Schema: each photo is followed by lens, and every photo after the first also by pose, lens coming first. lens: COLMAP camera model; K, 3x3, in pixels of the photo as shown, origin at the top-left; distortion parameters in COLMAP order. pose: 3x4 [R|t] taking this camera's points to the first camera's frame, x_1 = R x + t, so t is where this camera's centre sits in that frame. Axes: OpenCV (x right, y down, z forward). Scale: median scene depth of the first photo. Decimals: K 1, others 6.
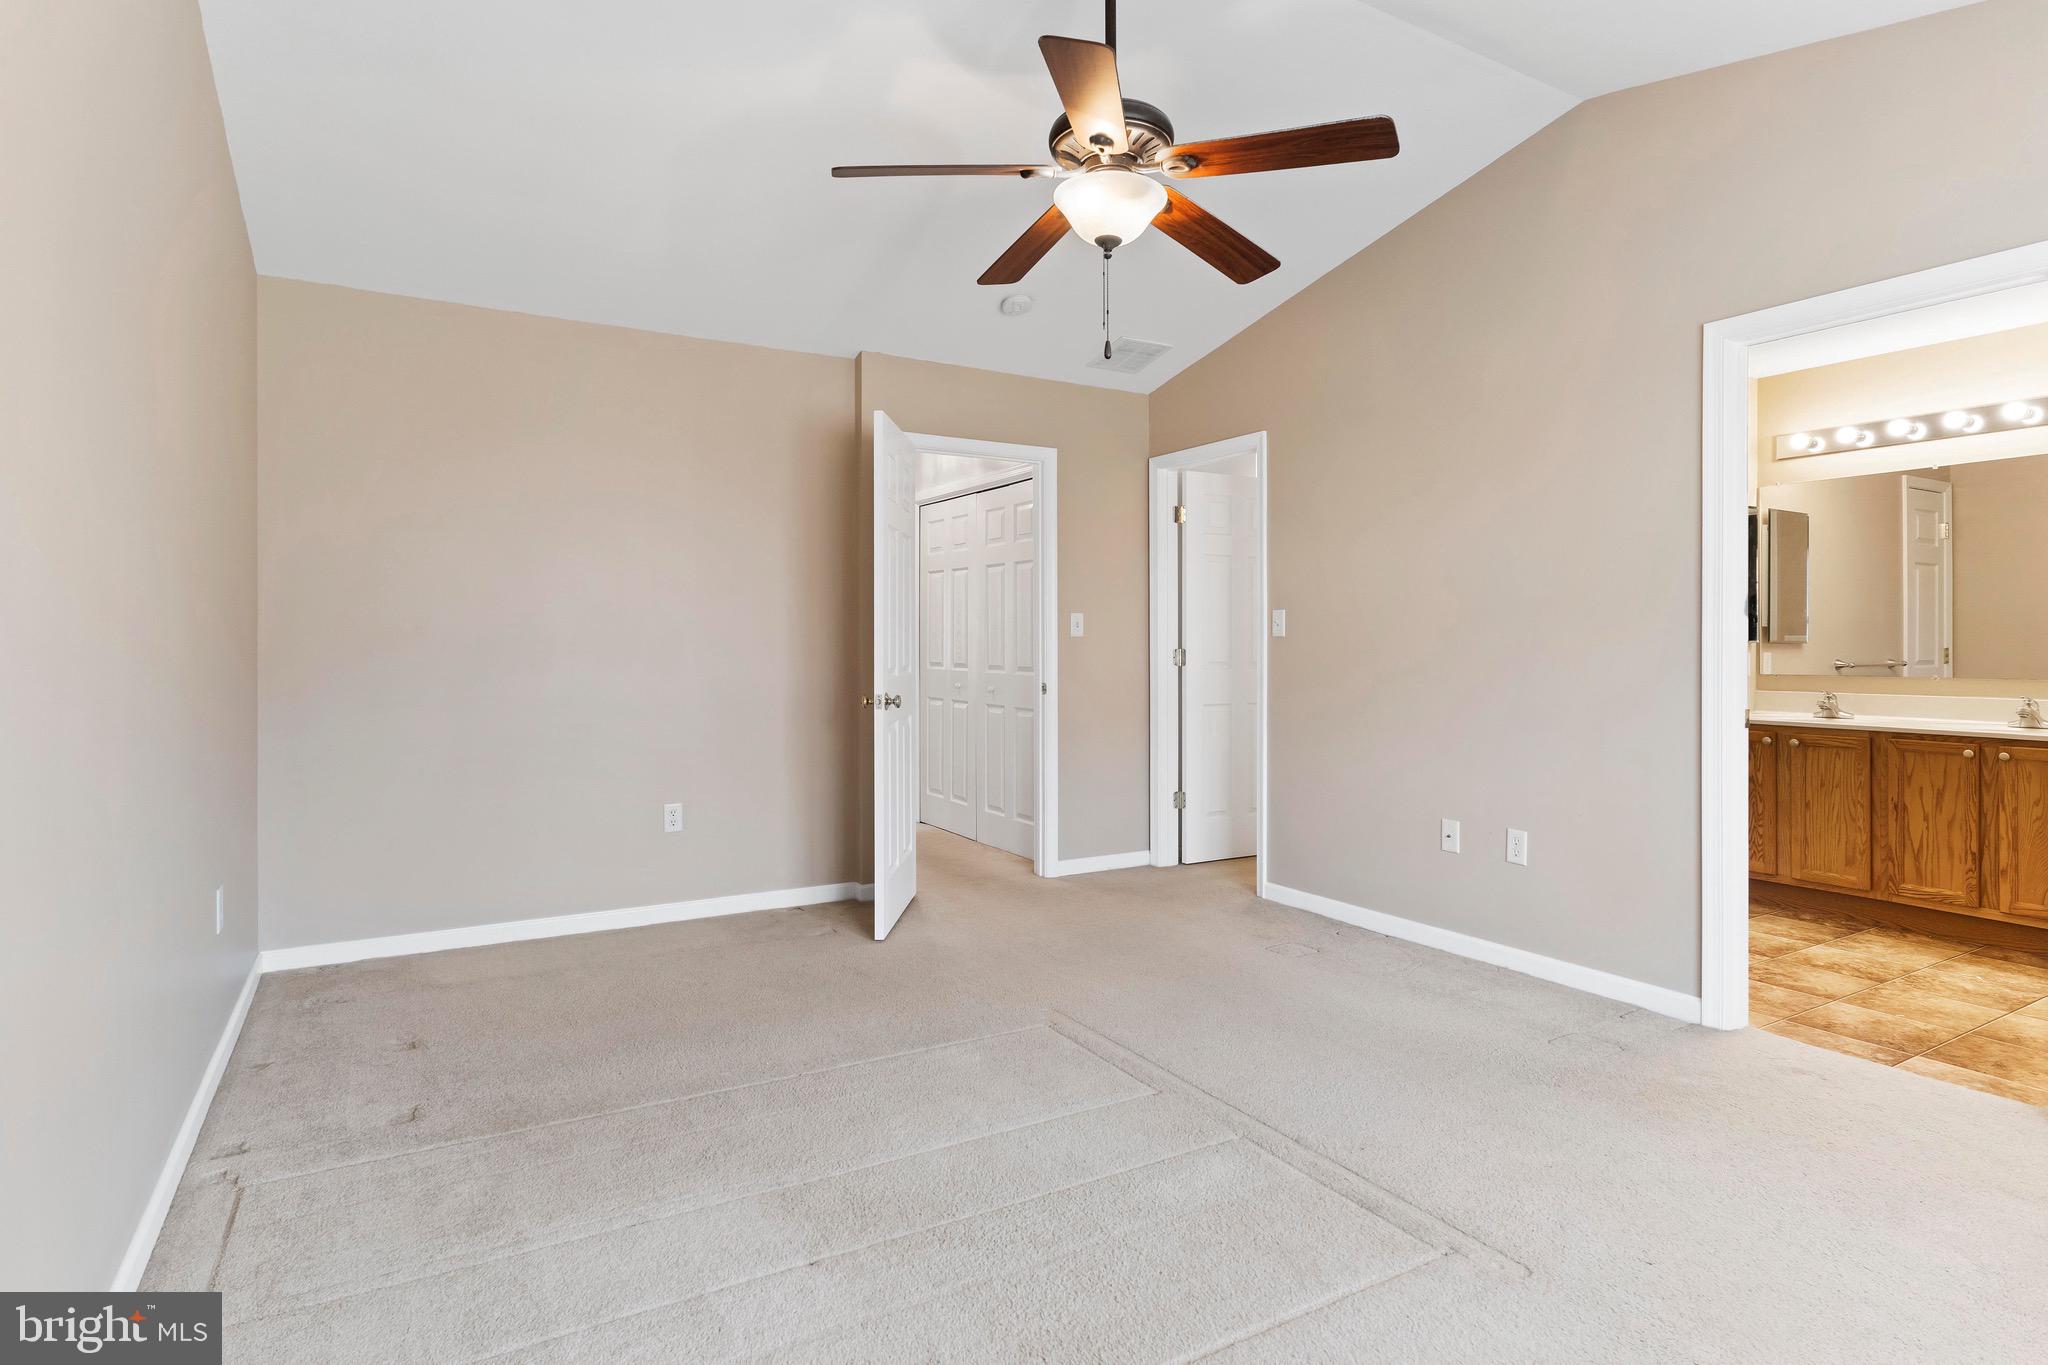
lens RADIAL K [[1056.3, 0, 1018.4], [0, 1056.3, 644.8], [0, 0, 1]] dist [-0.001402, 0.000423]
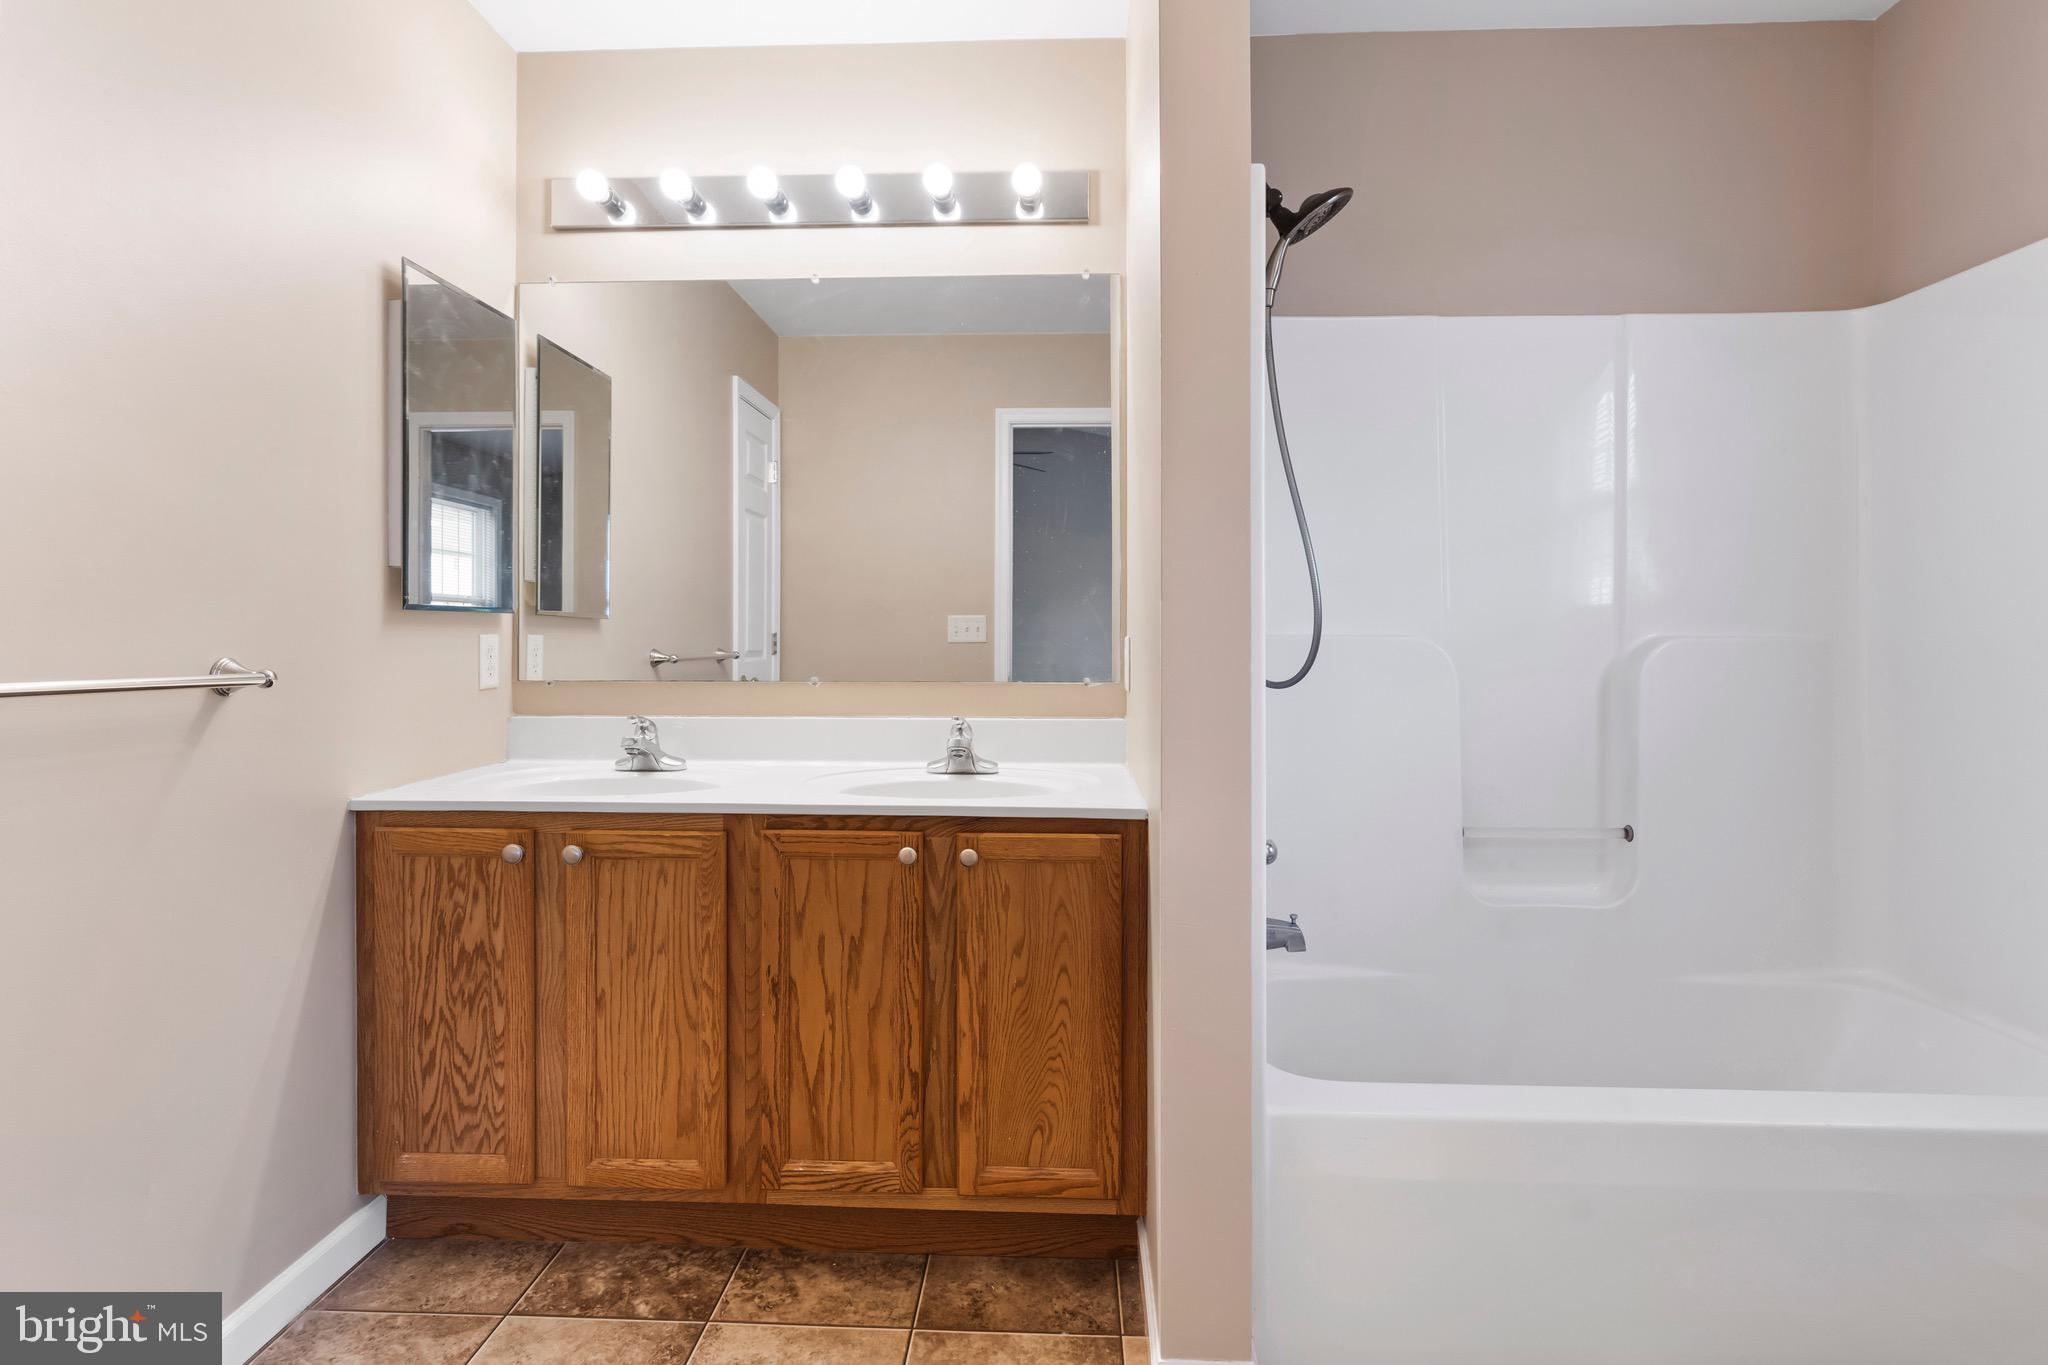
lens RADIAL K [[1056.3, 0, 1018.4], [0, 1056.3, 644.8], [0, 0, 1]] dist [-0.001402, 0.000423]
pose [[0.537672, -0.000805, 0.843154, 0.520345], [-0.004316, 0.999984, 0.003706, 0.011057], [-0.843143, -0.005632, 0.537660, 0.684212]]
